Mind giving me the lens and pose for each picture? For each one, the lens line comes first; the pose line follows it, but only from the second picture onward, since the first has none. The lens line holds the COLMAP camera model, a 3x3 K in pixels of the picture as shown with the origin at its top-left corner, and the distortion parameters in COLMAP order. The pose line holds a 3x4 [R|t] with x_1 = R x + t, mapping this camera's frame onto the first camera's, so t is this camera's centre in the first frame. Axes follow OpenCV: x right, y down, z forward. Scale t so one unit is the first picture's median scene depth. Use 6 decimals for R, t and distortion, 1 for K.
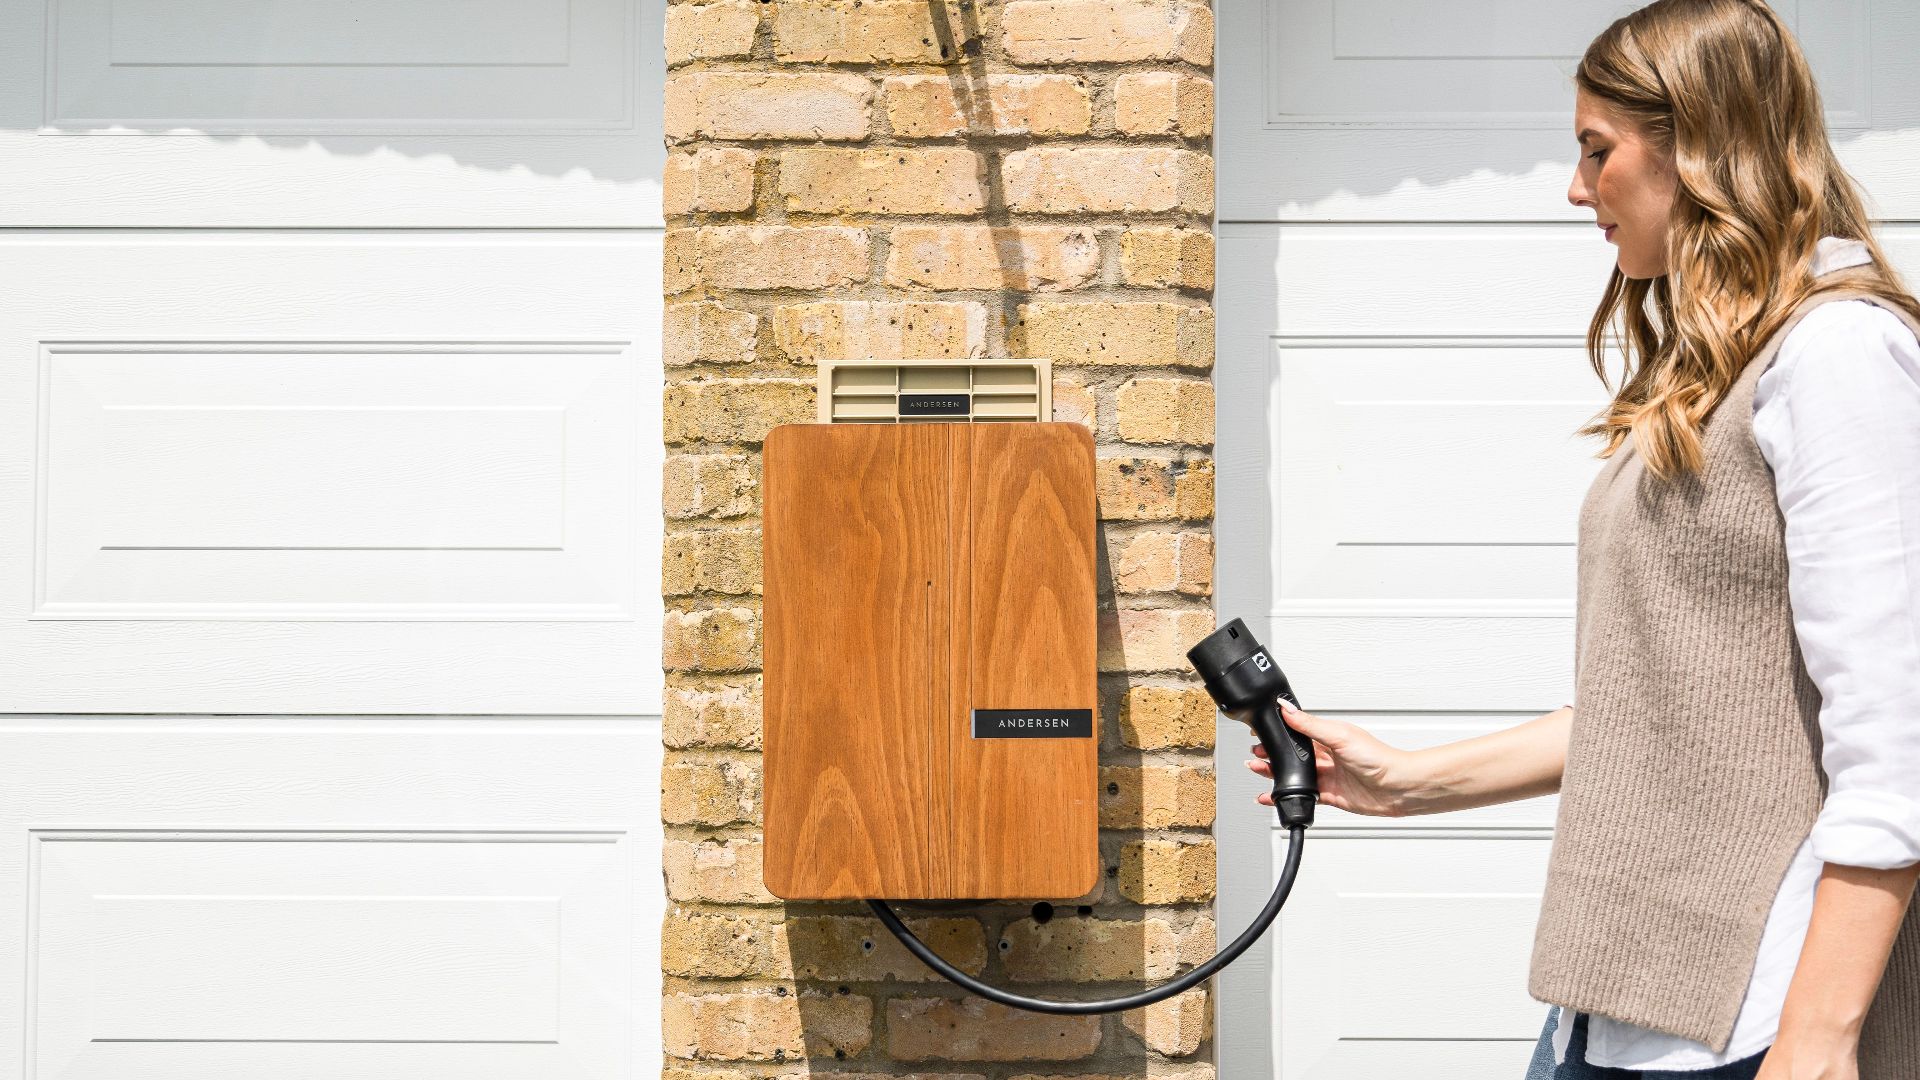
lens RADIAL K [[3402.7, 0, 960.0], [0, 3402.7, 540.0], [0, 0, 1]] dist [-0.005427, -0.093228]
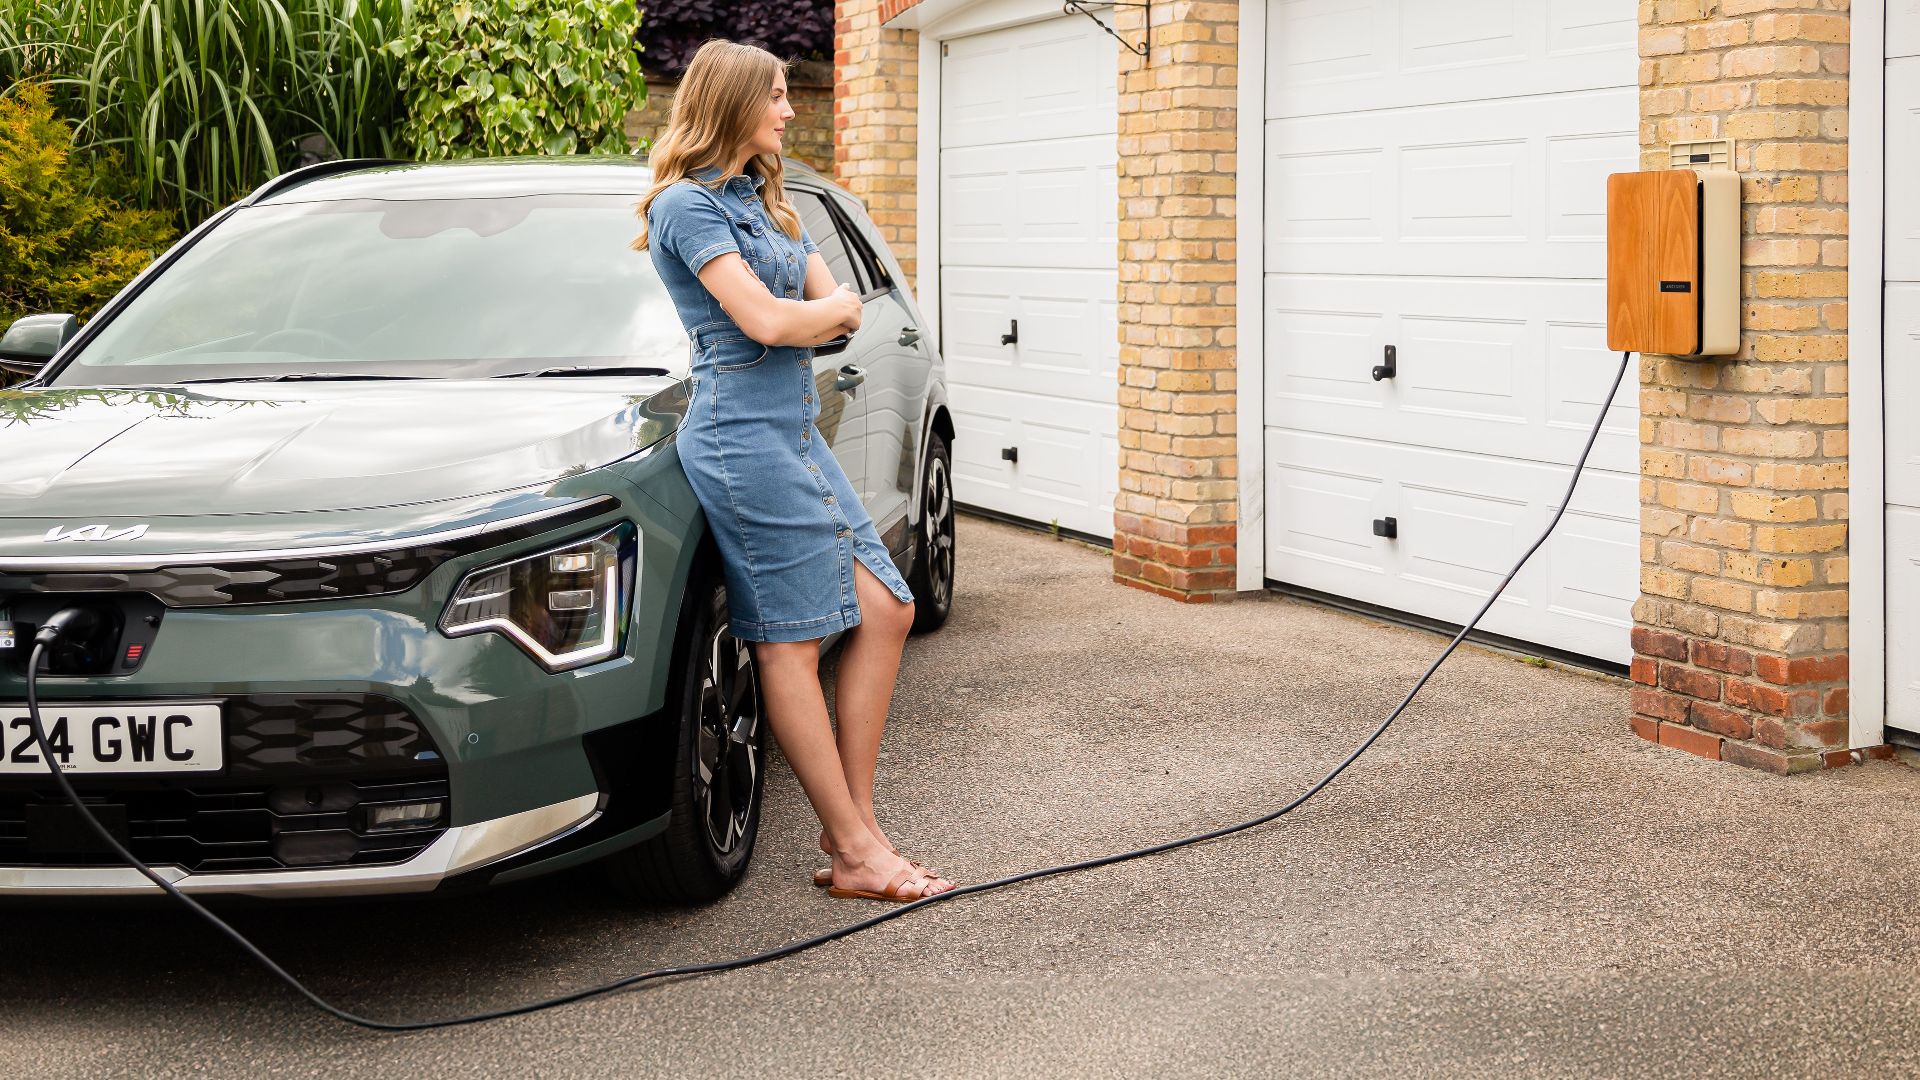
lens RADIAL K [[3402.7, 0, 960.0], [0, 3402.7, 540.0], [0, 0, 1]] dist [-0.005427, -0.093228]
pose [[0.363817, 0.083123, -0.927754, 2.133402], [0.051276, 0.992713, 0.109051, -0.061603], [0.930058, -0.087246, 0.356904, -0.421311]]
